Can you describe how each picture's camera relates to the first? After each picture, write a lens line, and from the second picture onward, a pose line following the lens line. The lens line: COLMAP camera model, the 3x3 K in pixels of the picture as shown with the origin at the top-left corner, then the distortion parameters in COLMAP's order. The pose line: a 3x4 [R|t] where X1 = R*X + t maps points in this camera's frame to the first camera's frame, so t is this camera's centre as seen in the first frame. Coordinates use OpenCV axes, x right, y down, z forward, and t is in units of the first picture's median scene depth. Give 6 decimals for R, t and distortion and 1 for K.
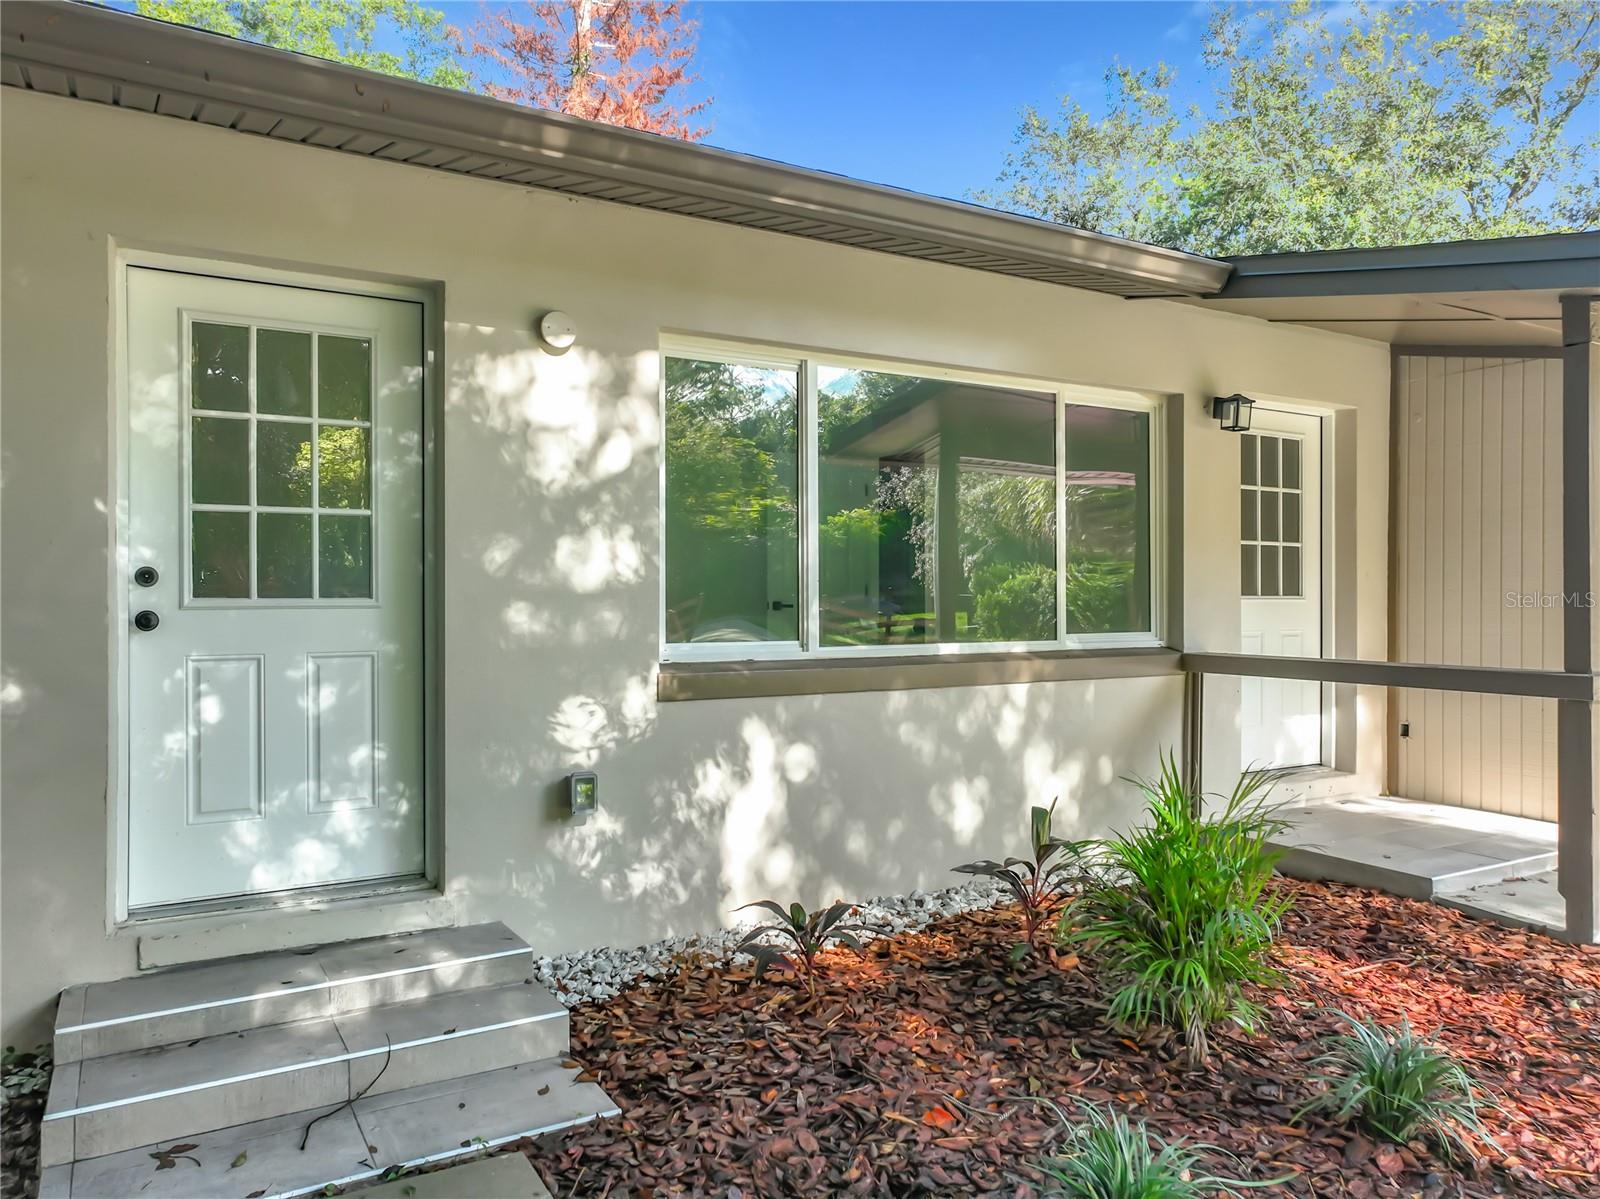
lens RADIAL K [[1154.7, 0, 816.2], [0, 1154.7, 610.6], [0, 0, 1]] dist [0.006542, 0.004443]
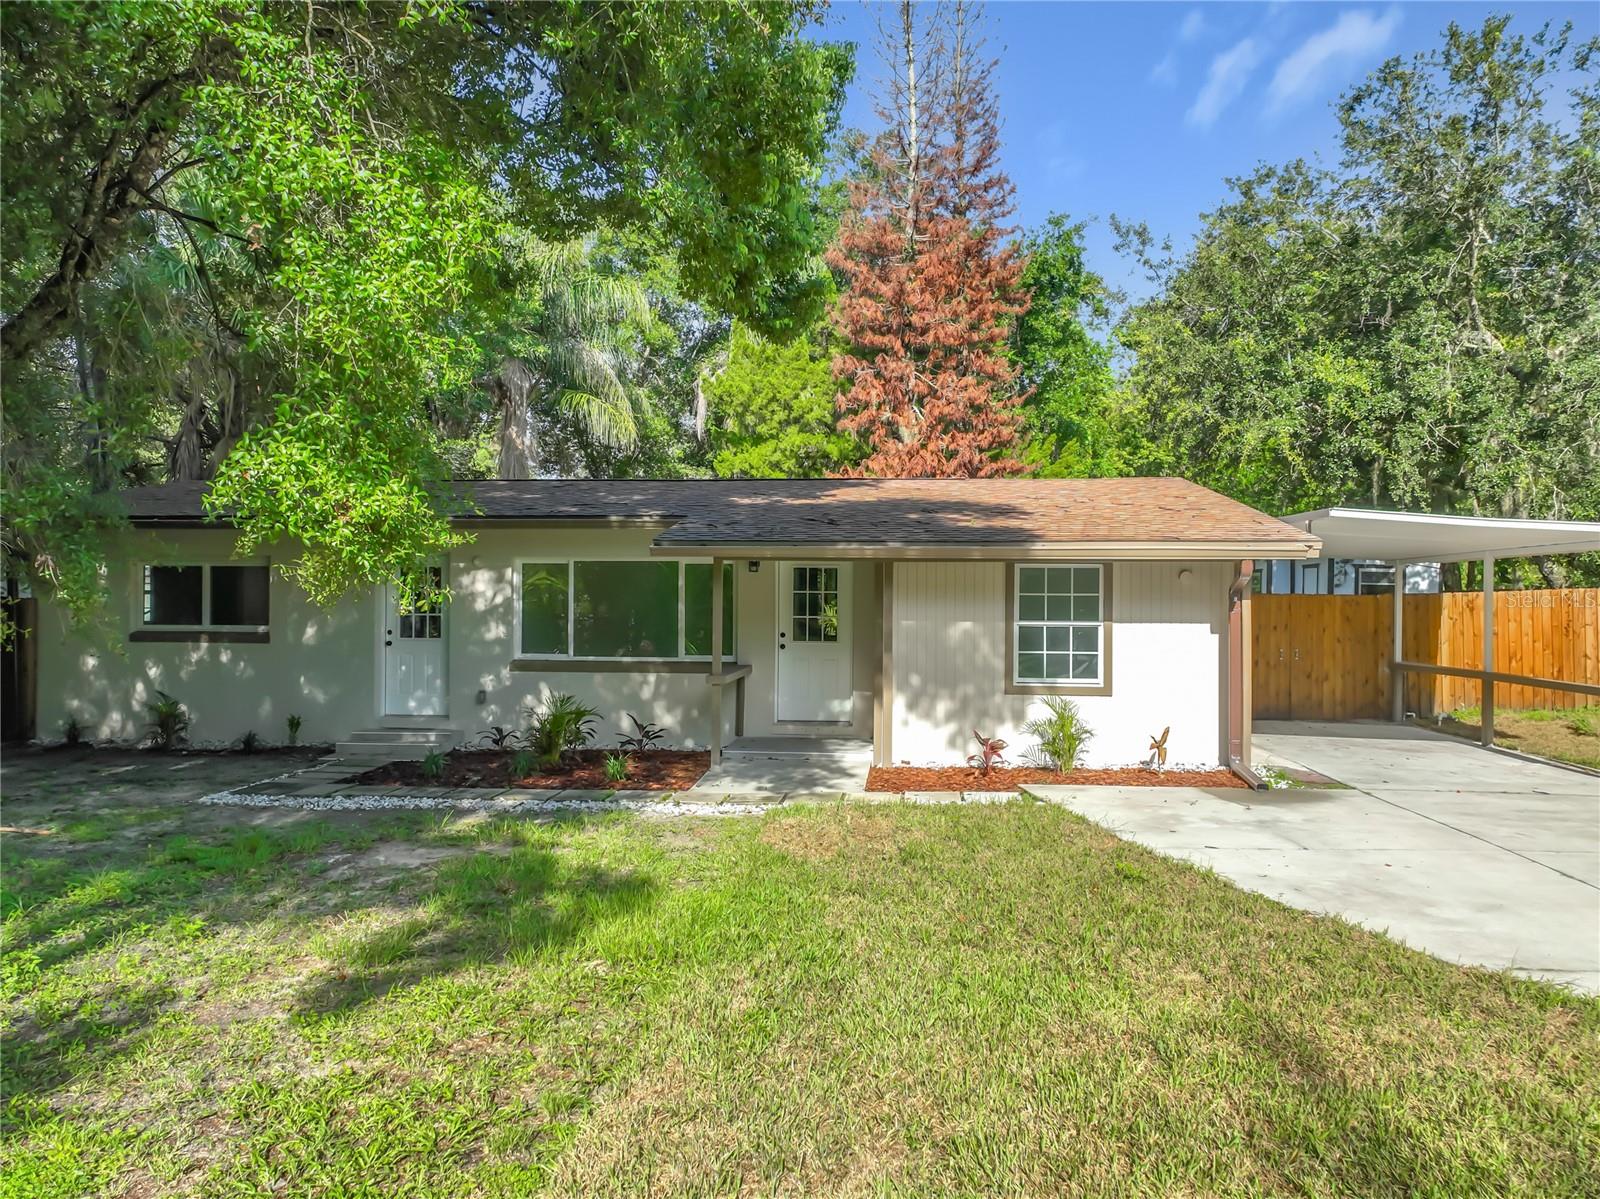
lens RADIAL K [[1154.7, 0, 815.5], [0, 1154.7, 618.1], [0, 0, 1]] dist [0.006542, 0.004443]
pose [[0.802730, 0.012967, -0.596202, 2.136876], [-0.011421, 0.999914, 0.006370, -0.088549], [0.596233, 0.001696, 0.802809, -0.954827]]
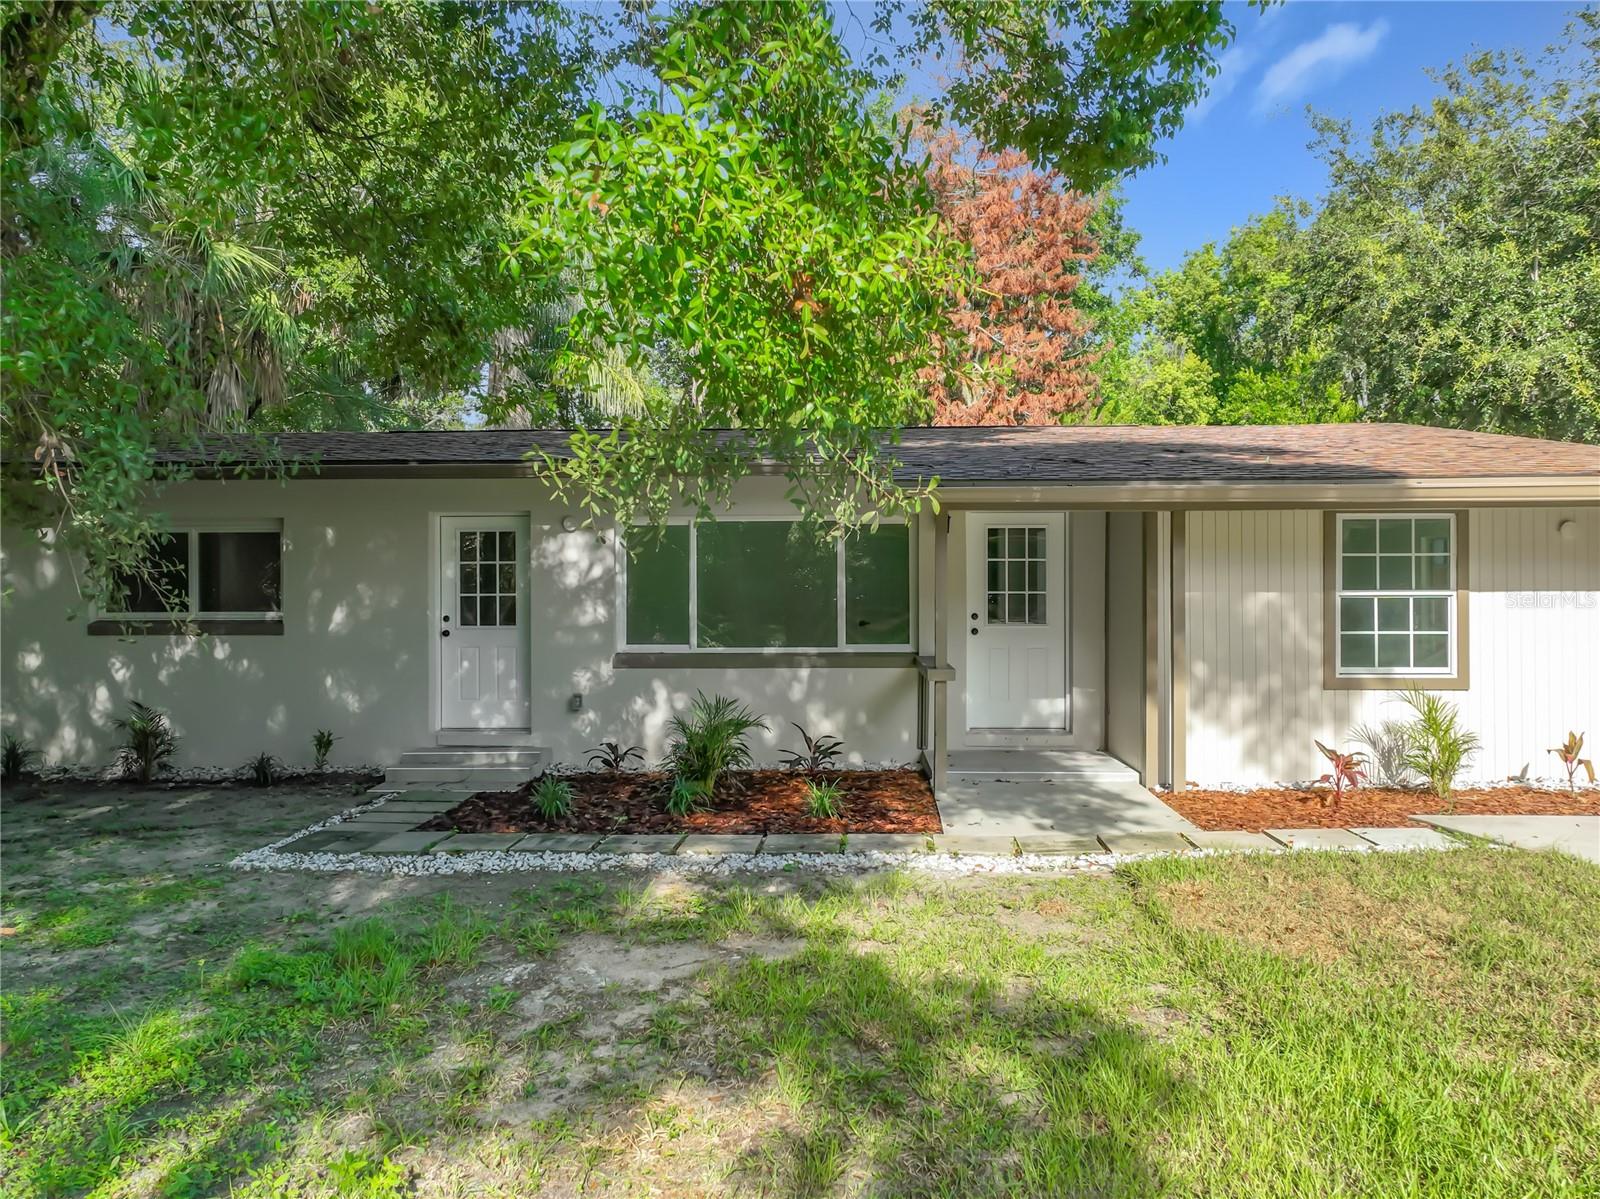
lens RADIAL K [[1154.7, 0, 800.0], [0, 1154.7, 615.2], [0, 0, 1]] dist [0.006542, 0.004443]
pose [[0.835220, 0.004023, -0.549901, 1.324899], [-0.001651, 0.999987, 0.004808, -0.041241], [0.549913, -0.003108, 0.835216, -0.726350]]
